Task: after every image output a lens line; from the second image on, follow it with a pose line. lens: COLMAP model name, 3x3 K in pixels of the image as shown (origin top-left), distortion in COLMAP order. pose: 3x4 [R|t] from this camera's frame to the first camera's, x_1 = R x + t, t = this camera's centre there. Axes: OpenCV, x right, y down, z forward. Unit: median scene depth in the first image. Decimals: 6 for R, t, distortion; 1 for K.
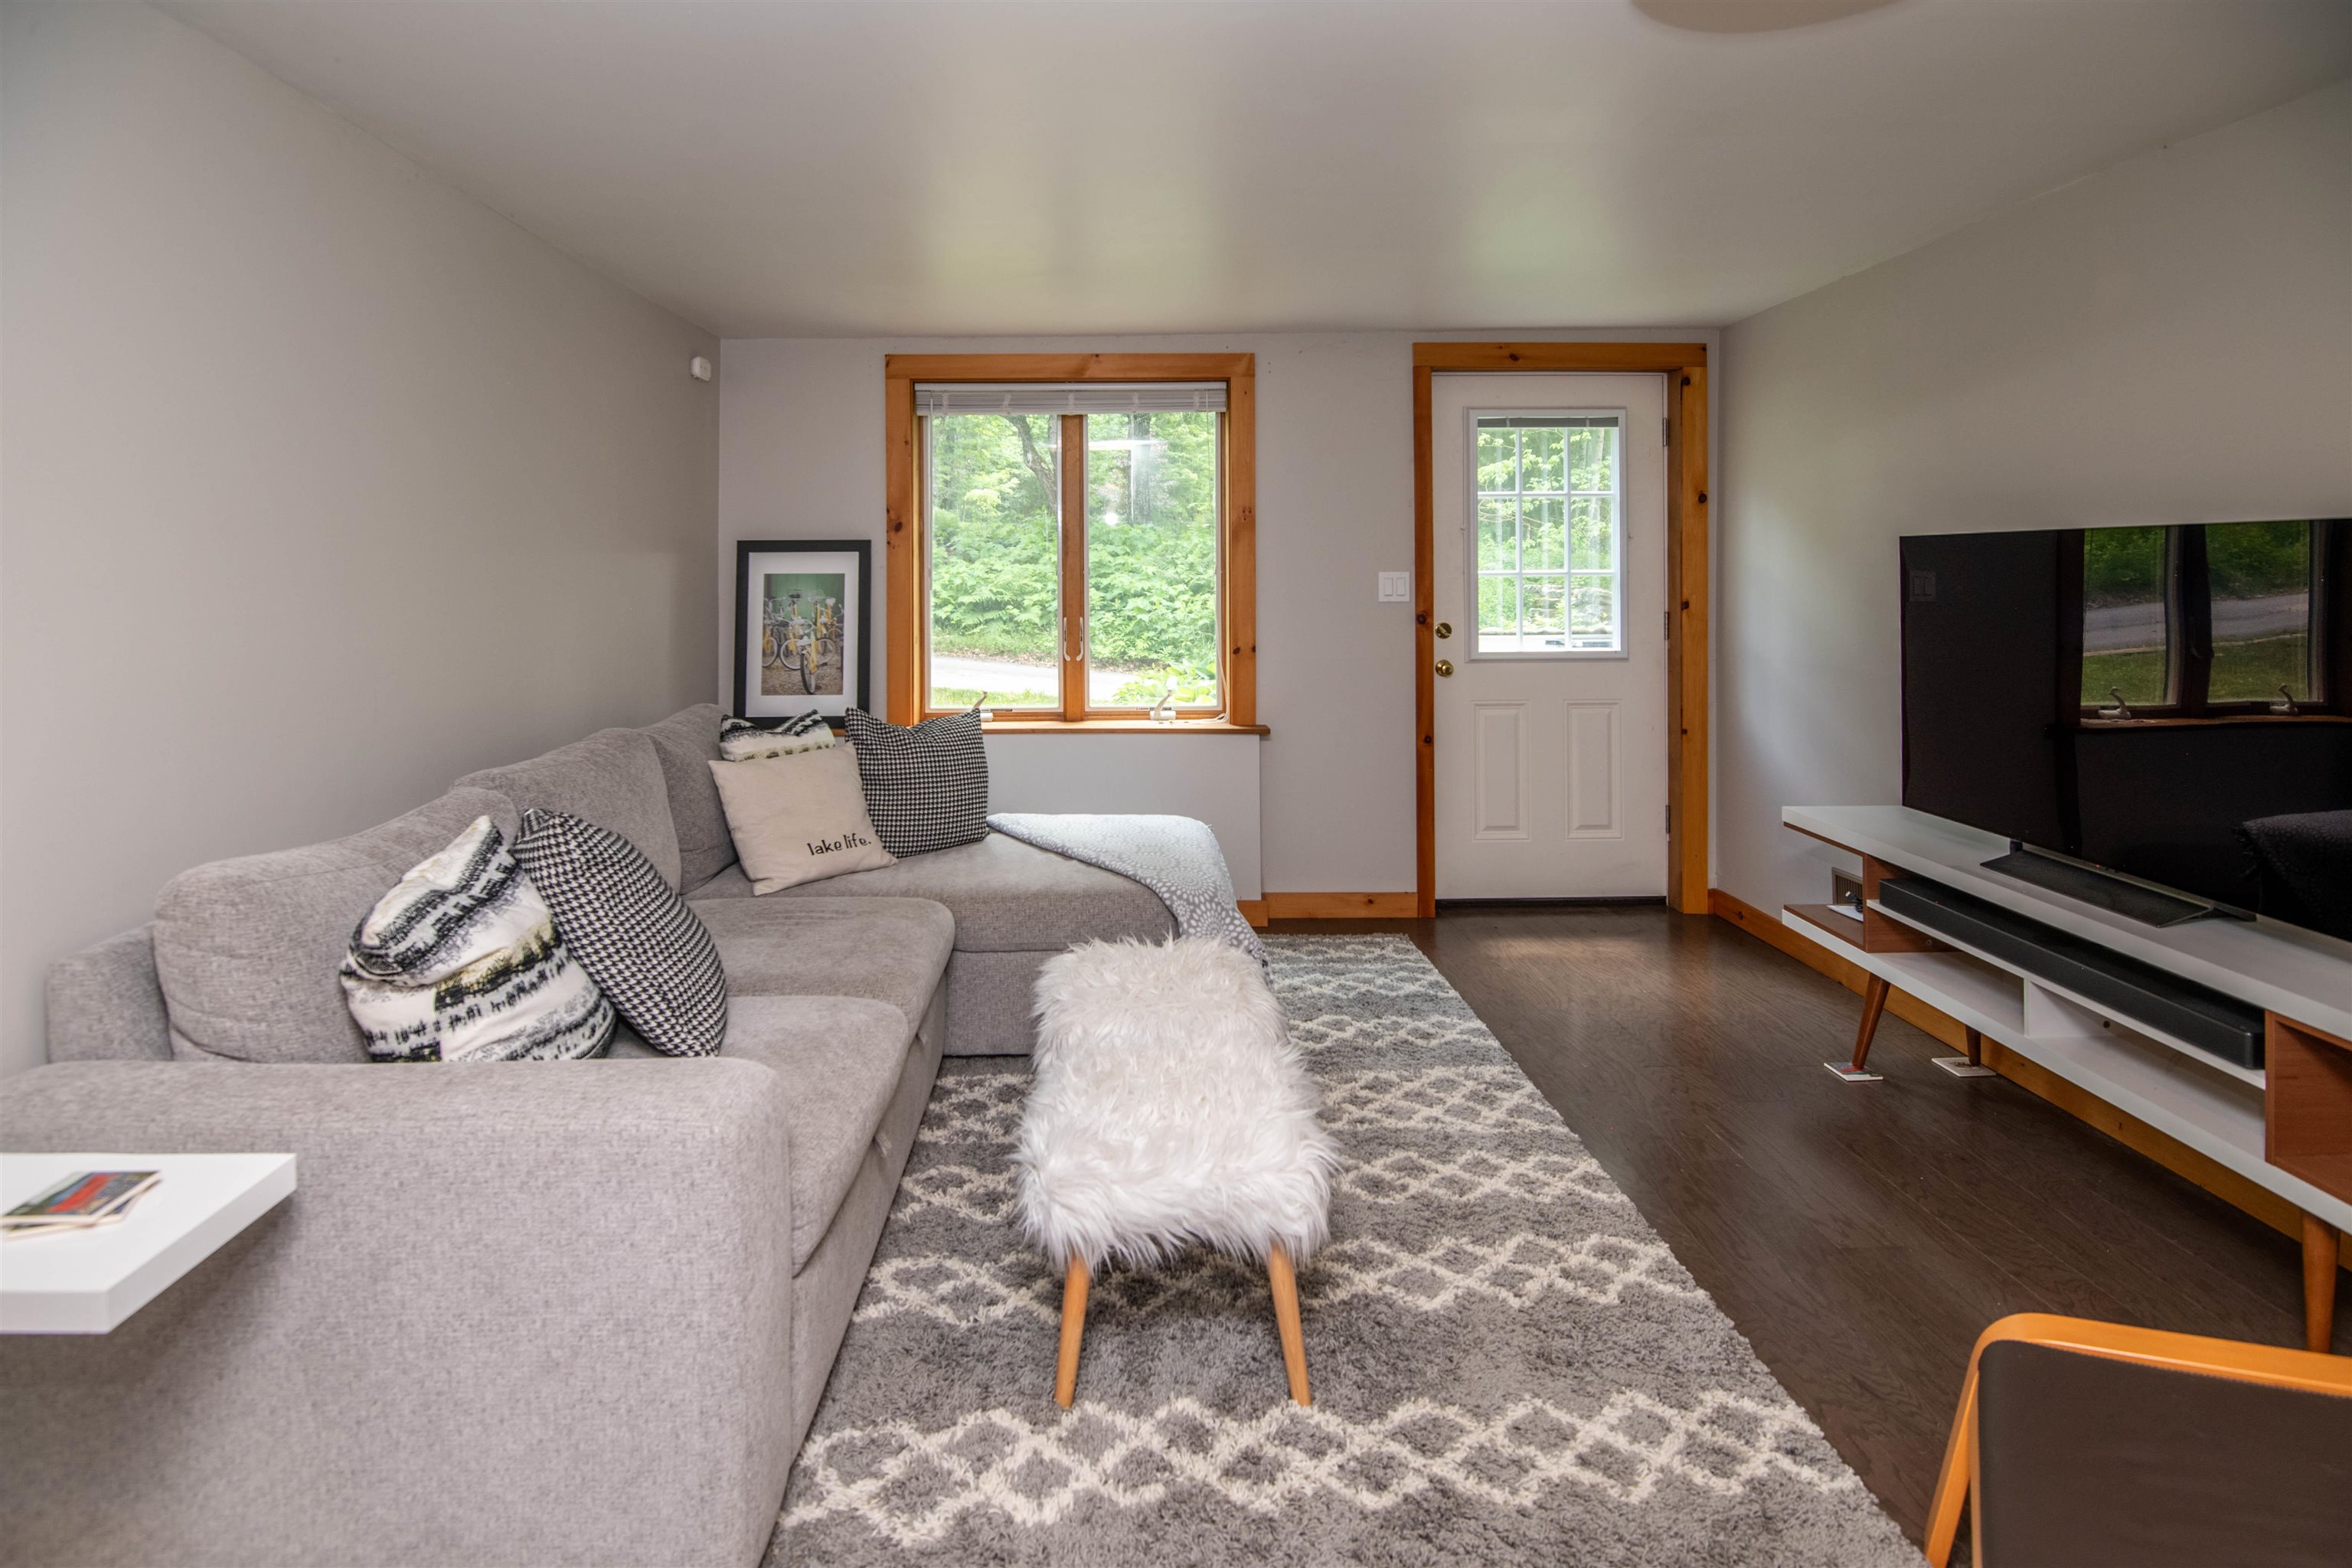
lens RADIAL K [[1140.1, 0, 1157.8], [0, 1140.1, 662.8], [0, 0, 1]] dist [0.002261, -0.022117]
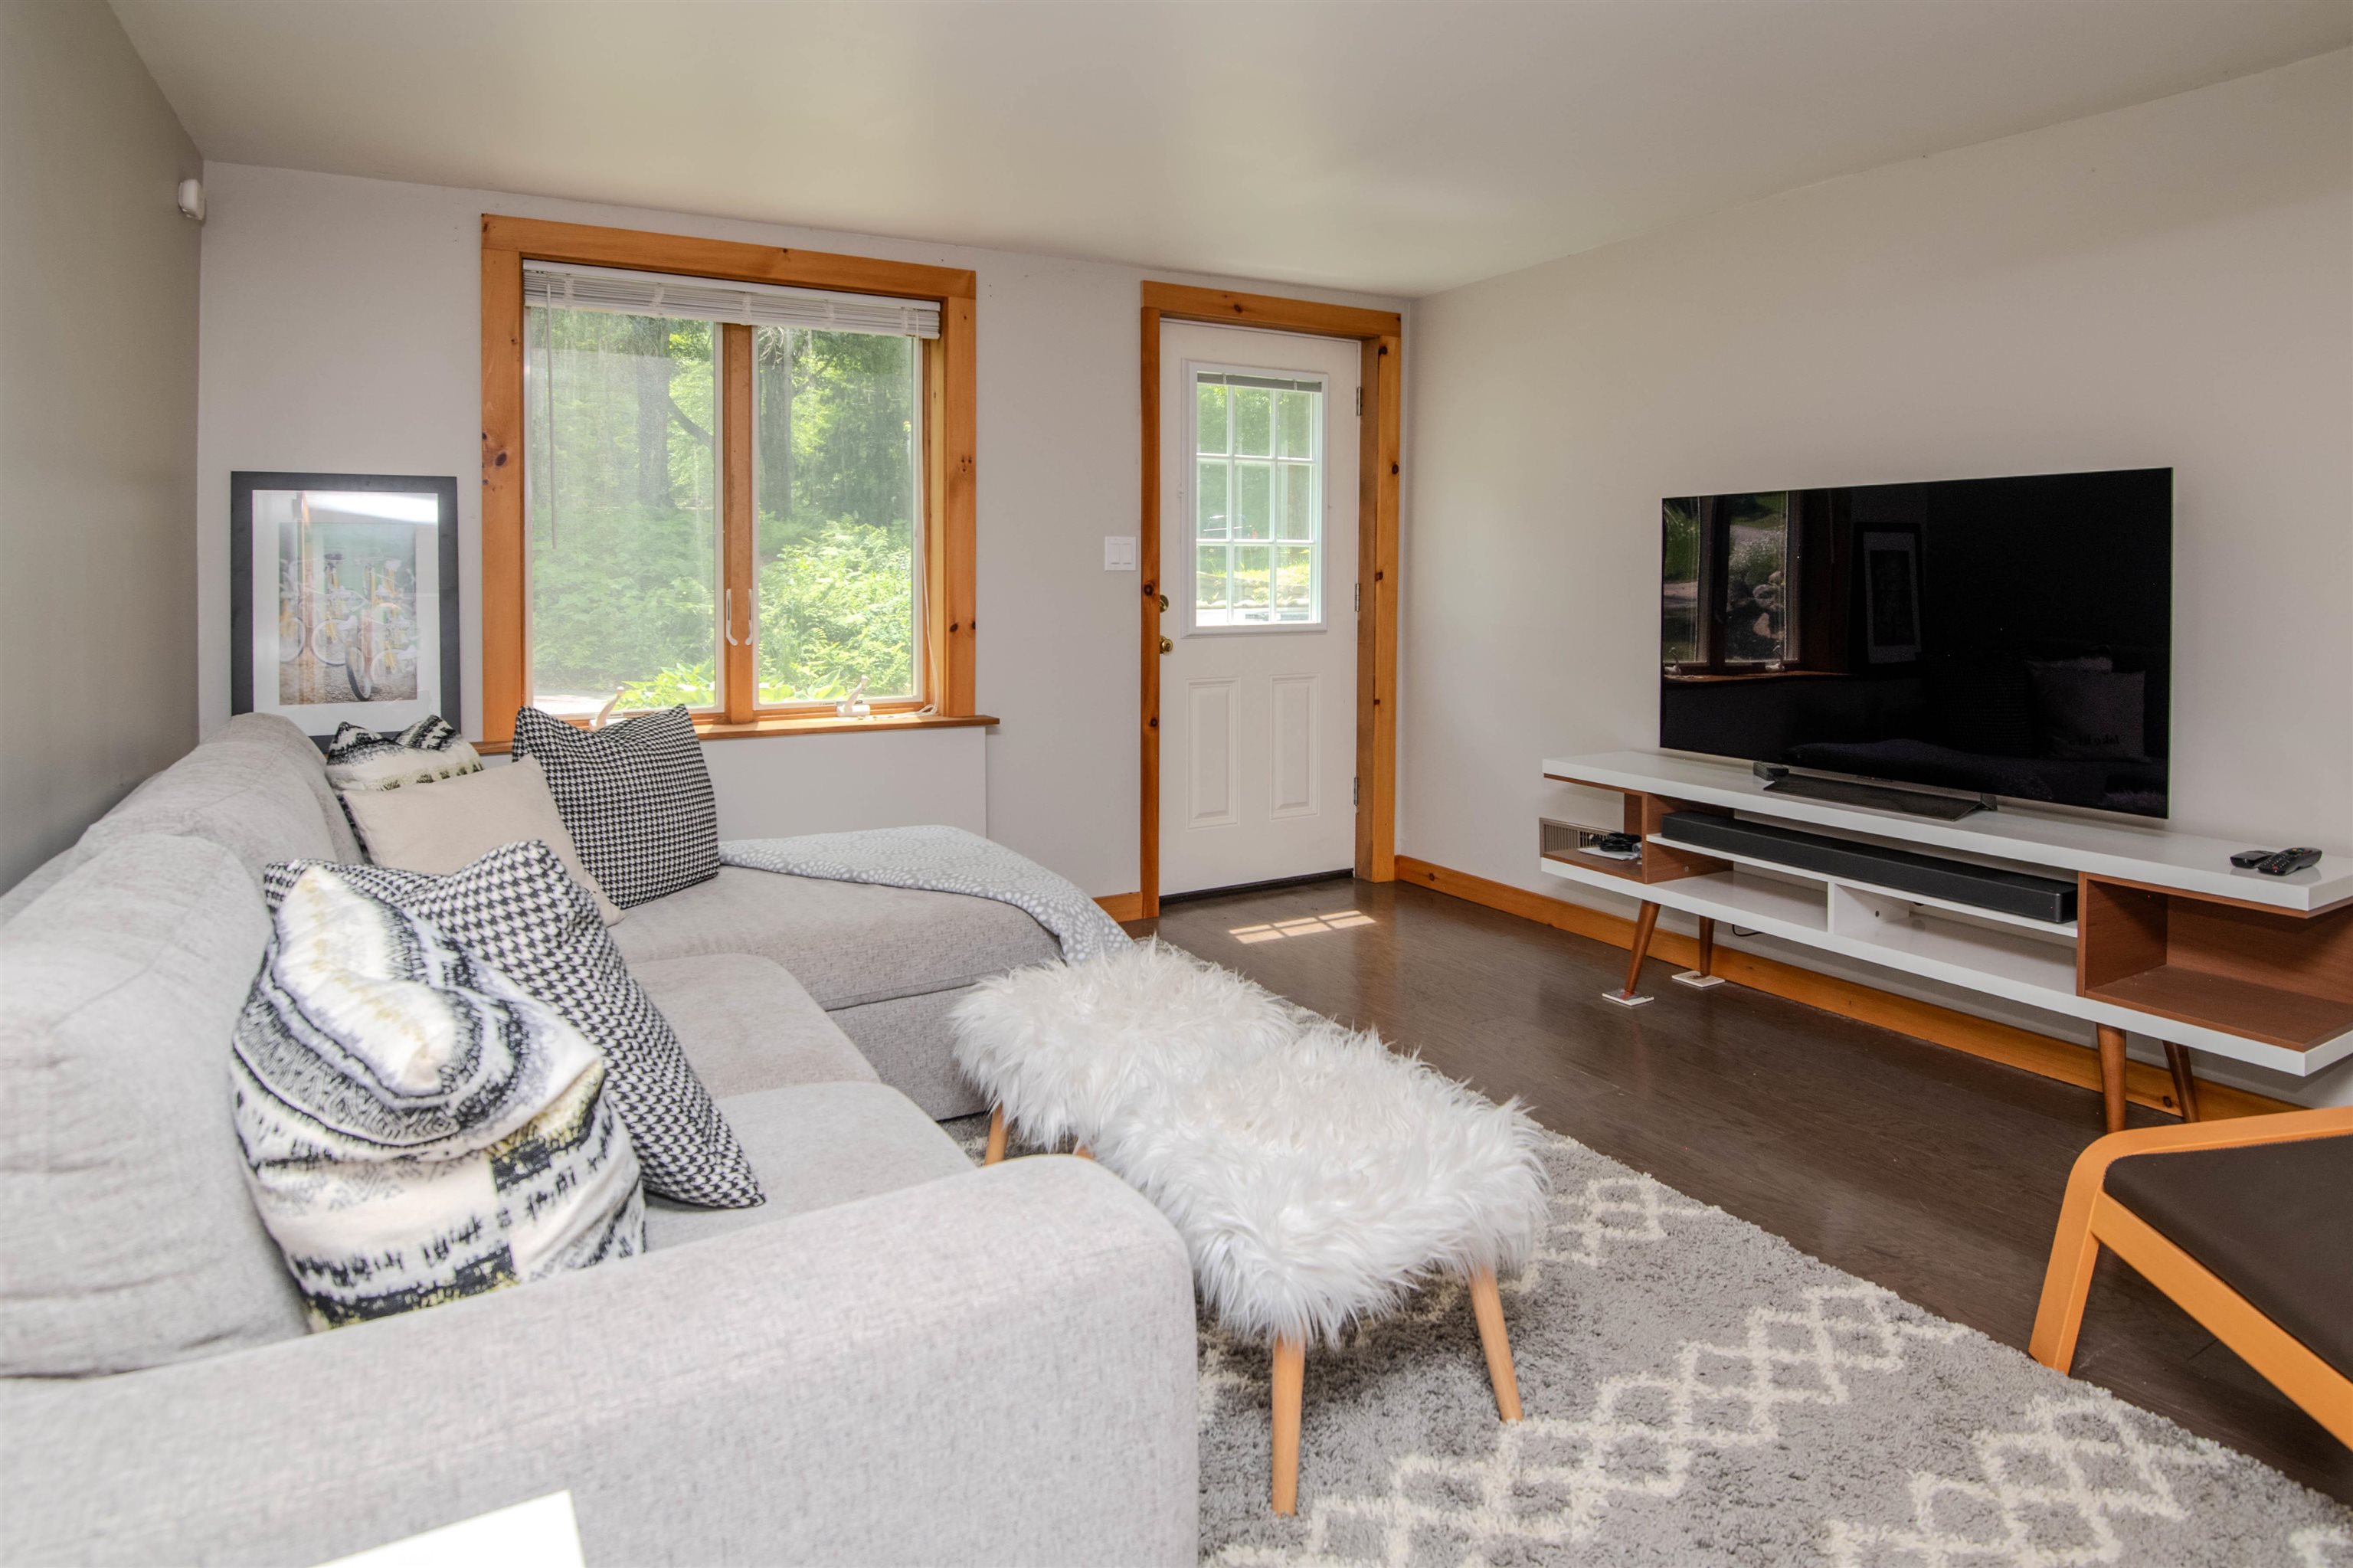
lens RADIAL K [[1254.1, 0, 1129.2], [0, 1254.1, 704.7], [0, 0, 1]] dist [-0.001178, -0.022758]
pose [[0.883726, -0.042687, 0.466053, -0.261101], [0.032825, 0.999033, 0.029262, 0.024275], [-0.466852, -0.010561, 0.884273, 0.128791]]
